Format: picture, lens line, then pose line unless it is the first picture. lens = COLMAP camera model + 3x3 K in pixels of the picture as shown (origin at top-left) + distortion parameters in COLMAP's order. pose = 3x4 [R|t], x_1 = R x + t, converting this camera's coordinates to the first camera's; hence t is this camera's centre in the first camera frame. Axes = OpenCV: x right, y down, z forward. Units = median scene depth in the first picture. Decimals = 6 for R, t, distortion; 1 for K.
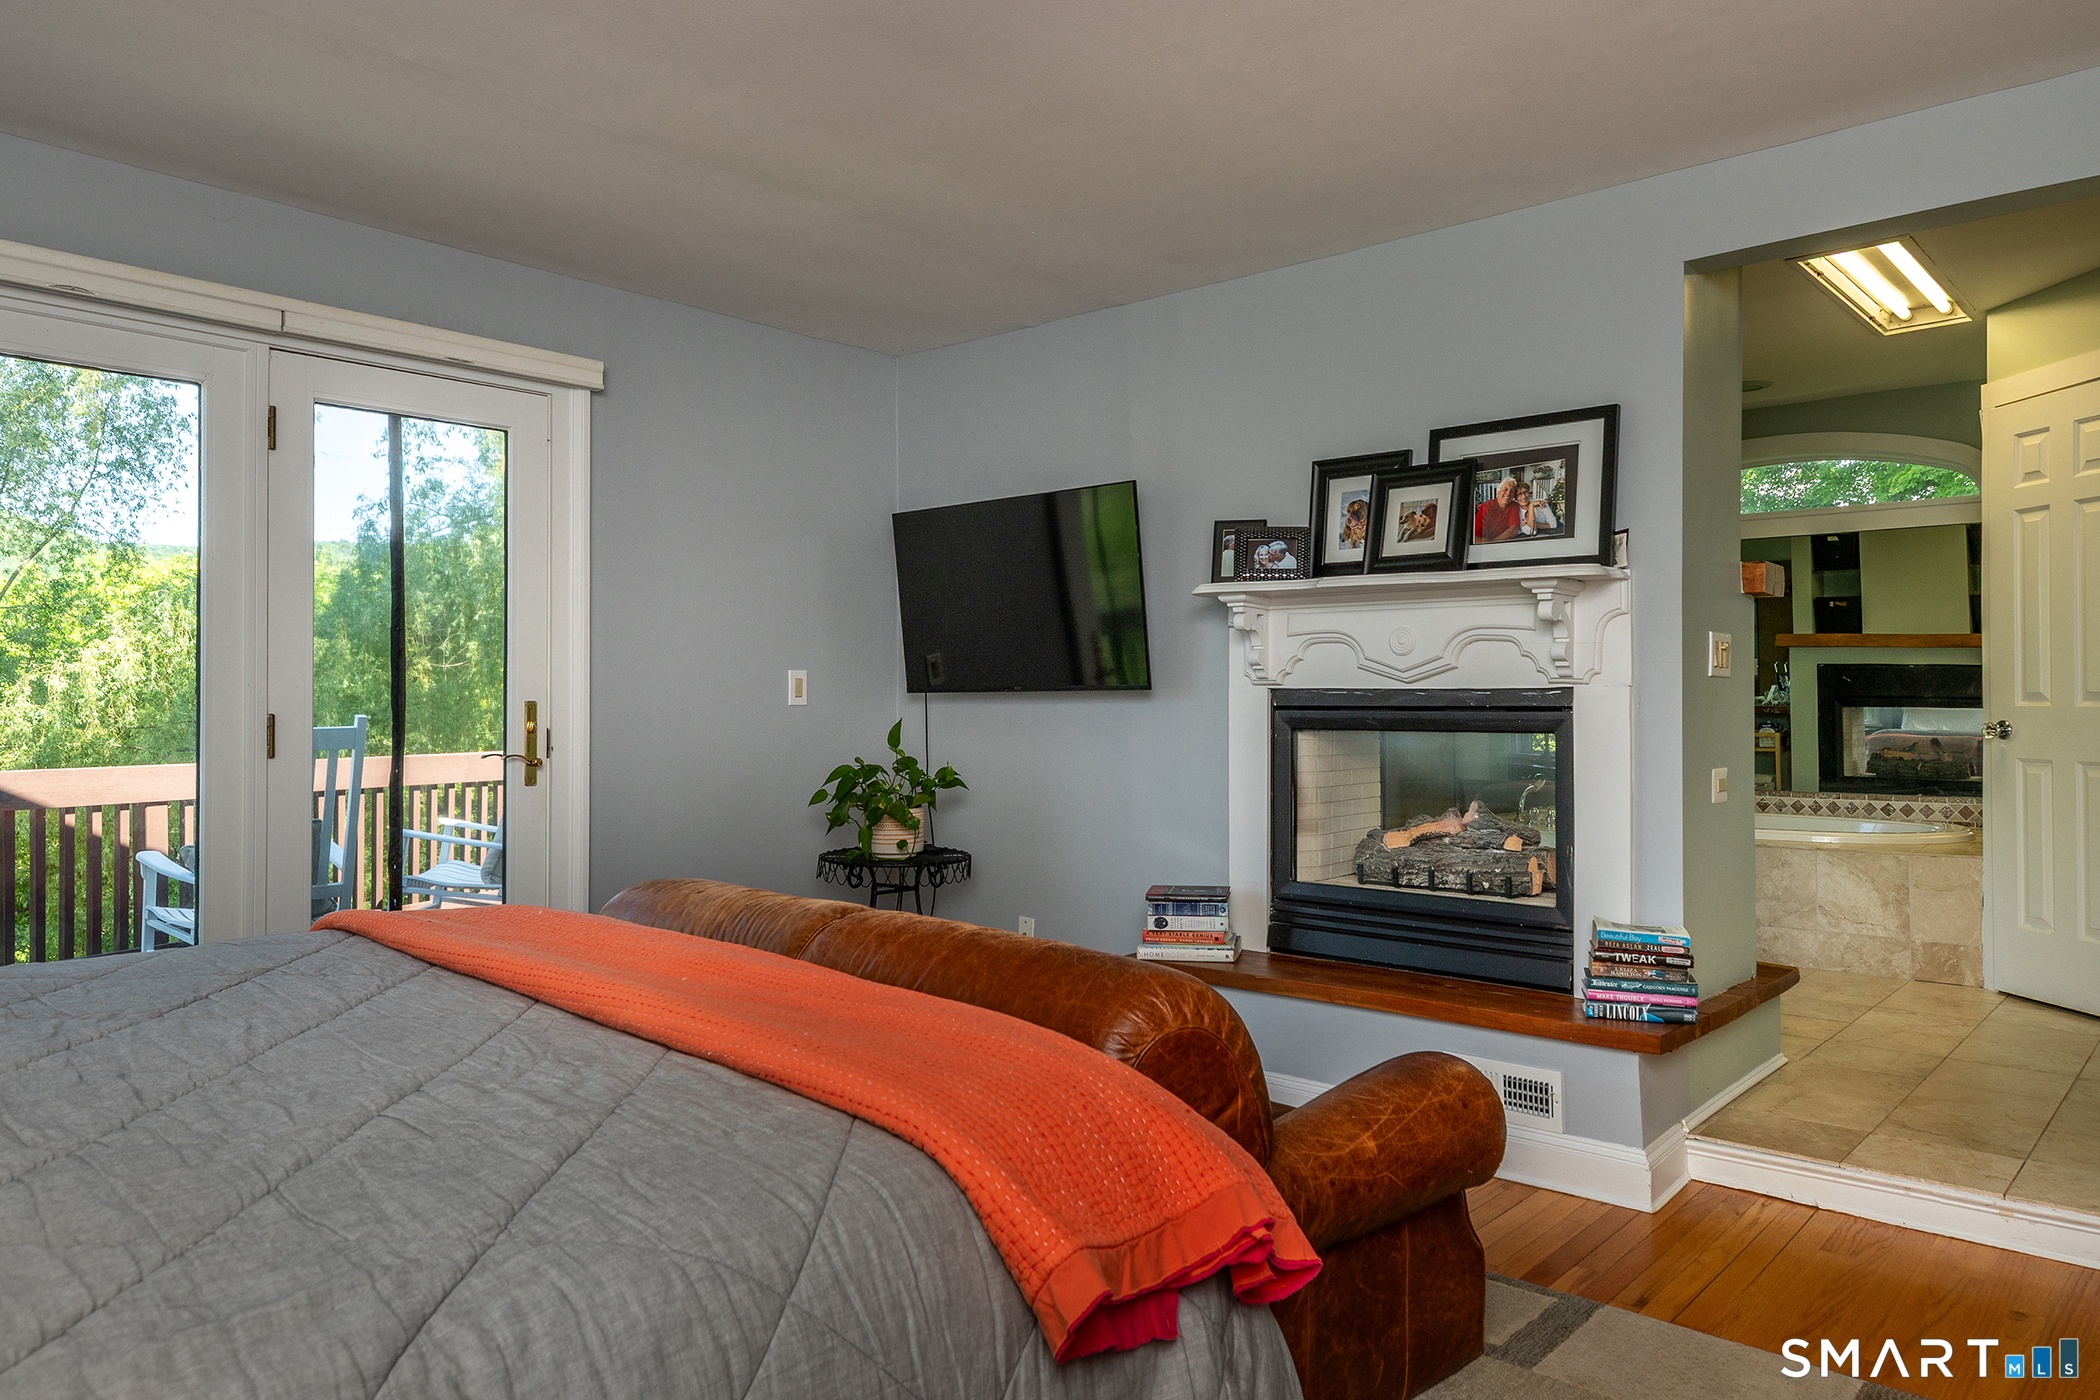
lens RADIAL K [[1378.8, 0, 1050.0], [0, 1378.8, 700.0], [0, 0, 1]] dist [0.044514, -0.000274]
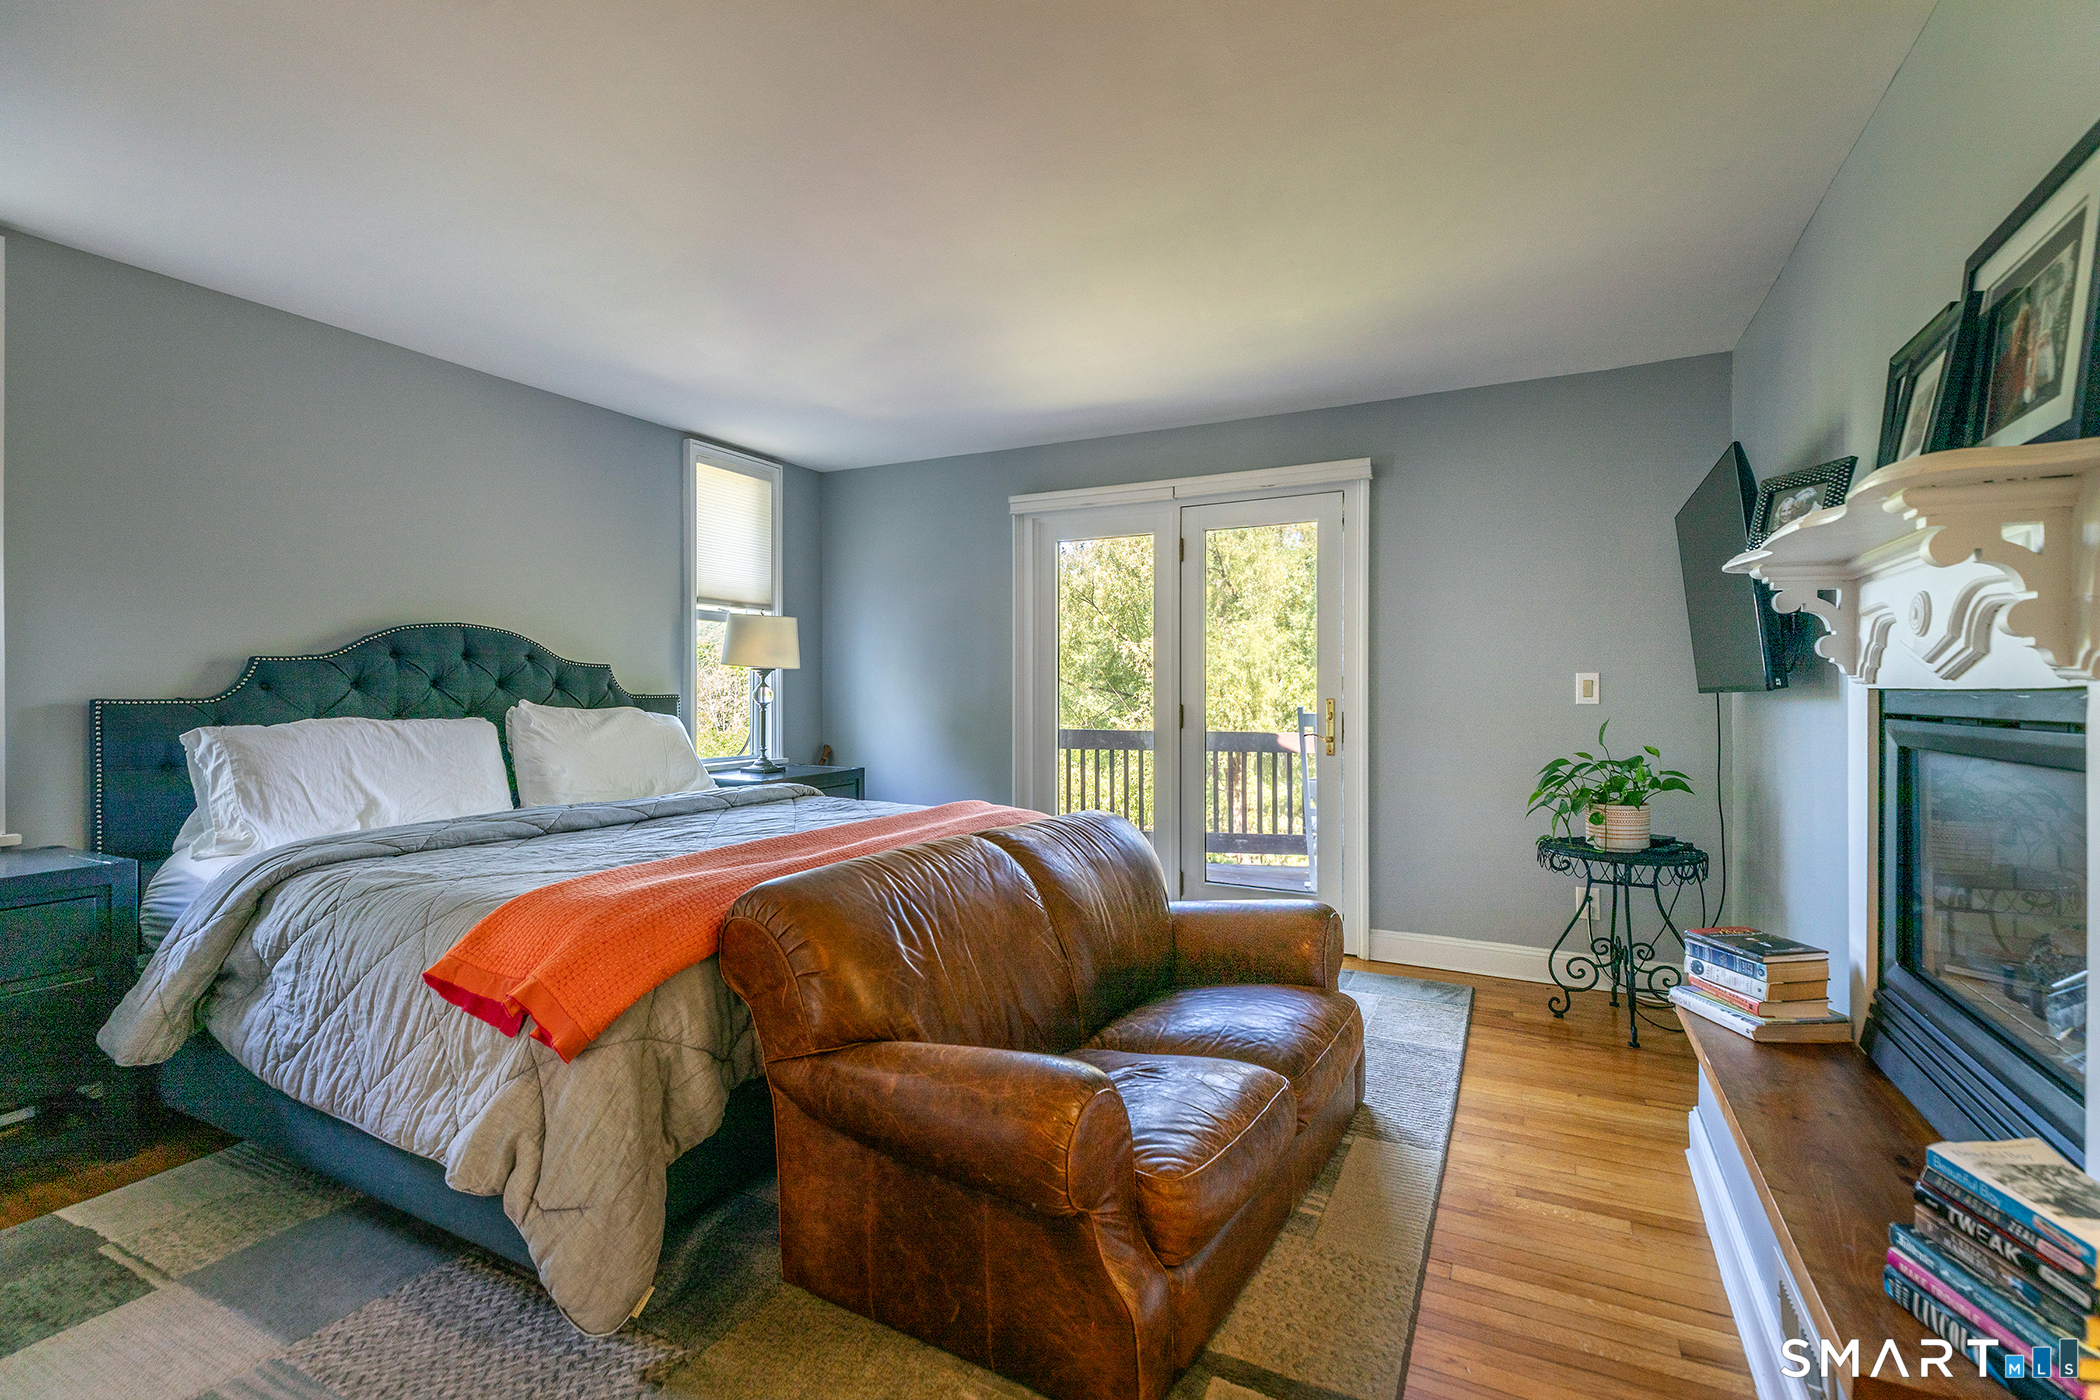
lens RADIAL K [[921.5, 0, 1062.2], [0, 921.5, 693.2], [0, 0, 1]] dist [0.018199, -0.000350]
pose [[0.260356, -0.000278, -0.965513, 0.530139], [-0.000630, 1.000000, -0.000458, -0.005423], [0.965513, 0.000728, 0.260355, 0.479084]]
